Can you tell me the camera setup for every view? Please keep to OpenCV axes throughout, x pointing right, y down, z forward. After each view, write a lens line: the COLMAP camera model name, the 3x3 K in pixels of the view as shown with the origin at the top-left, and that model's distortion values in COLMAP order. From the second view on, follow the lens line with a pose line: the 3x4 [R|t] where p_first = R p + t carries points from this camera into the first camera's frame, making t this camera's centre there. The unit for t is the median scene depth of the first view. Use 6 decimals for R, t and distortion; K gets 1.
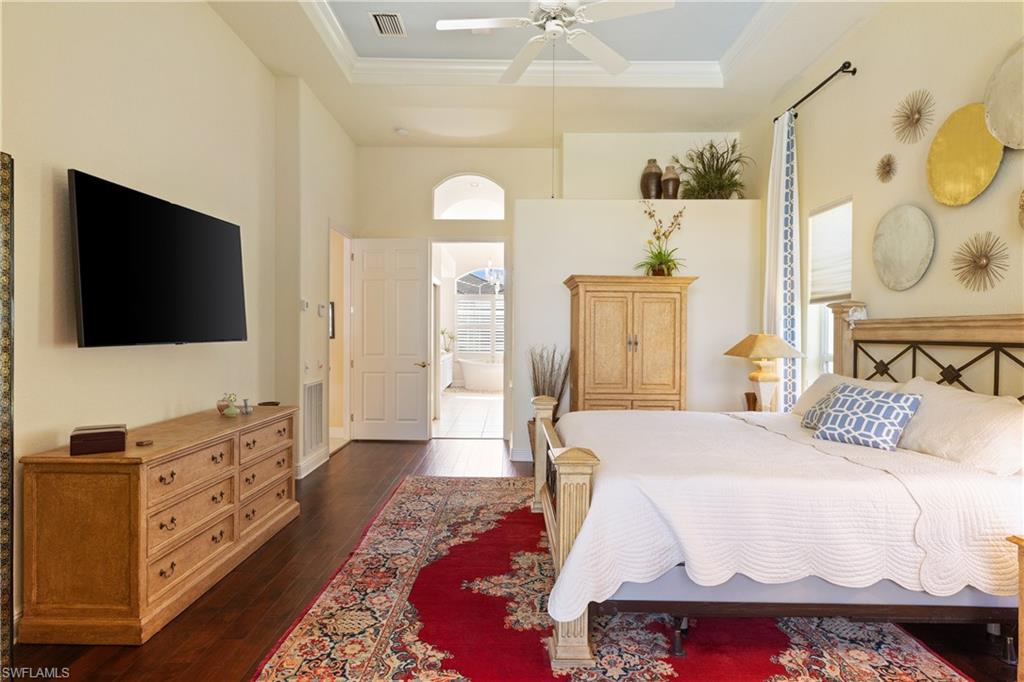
lens RADIAL K [[568.9, 0, 496.6], [0, 568.9, 336.4], [0, 0, 1]] dist [0.002485, 0.000442]
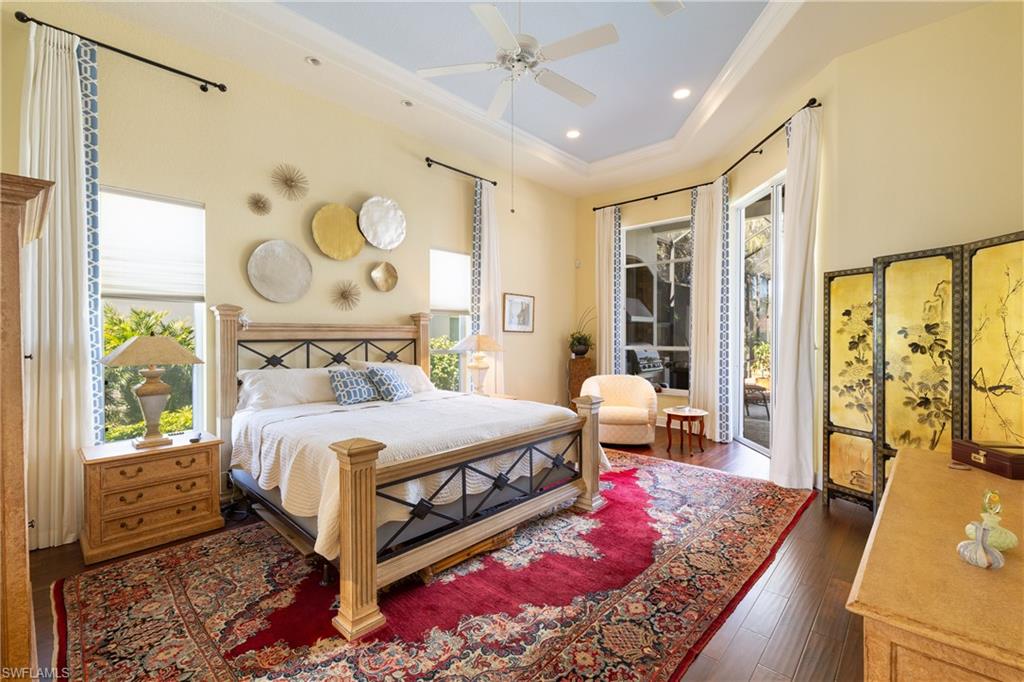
lens RADIAL K [[446.8, 0, 508.9], [0, 446.8, 336.5], [0, 0, 1]] dist [0.001572, 0.000348]
pose [[-0.748025, -0.009475, 0.663603, -0.389287], [-0.000582, 0.999907, 0.013621, -0.013664], [-0.663670, 0.009802, -0.747961, 1.358726]]
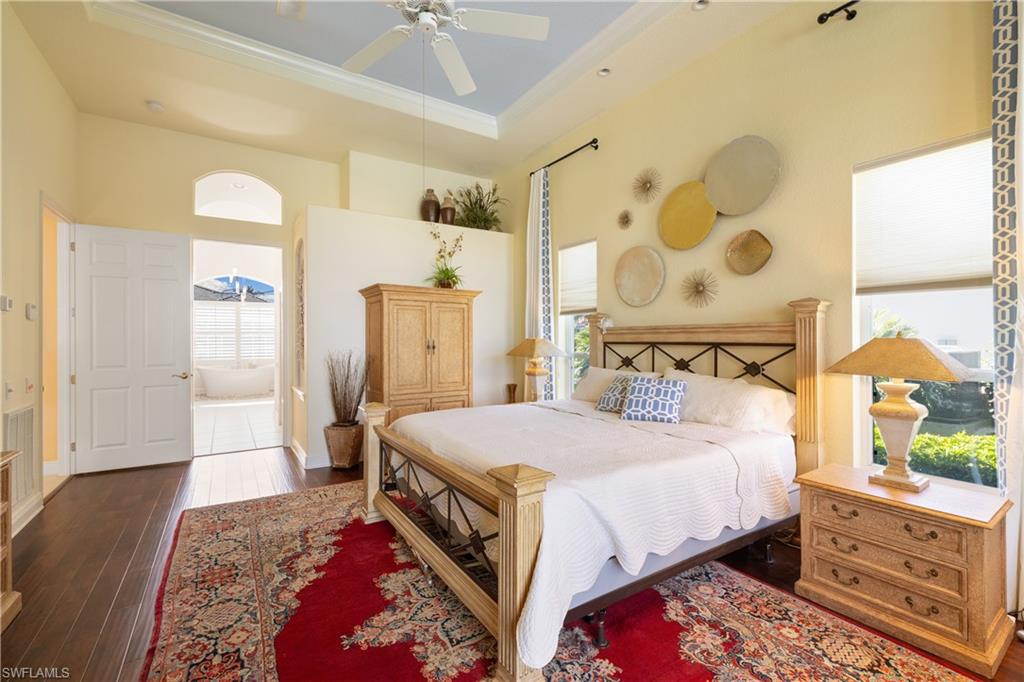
lens RADIAL K [[446.8, 0, 508.9], [0, 446.8, 336.5], [0, 0, 1]] dist [0.001572, 0.000348]
pose [[0.832007, -0.007255, 0.554718, -0.165516], [0.012010, 0.999916, -0.004935, -0.004049], [-0.554635, 0.010768, 0.832024, 0.241538]]
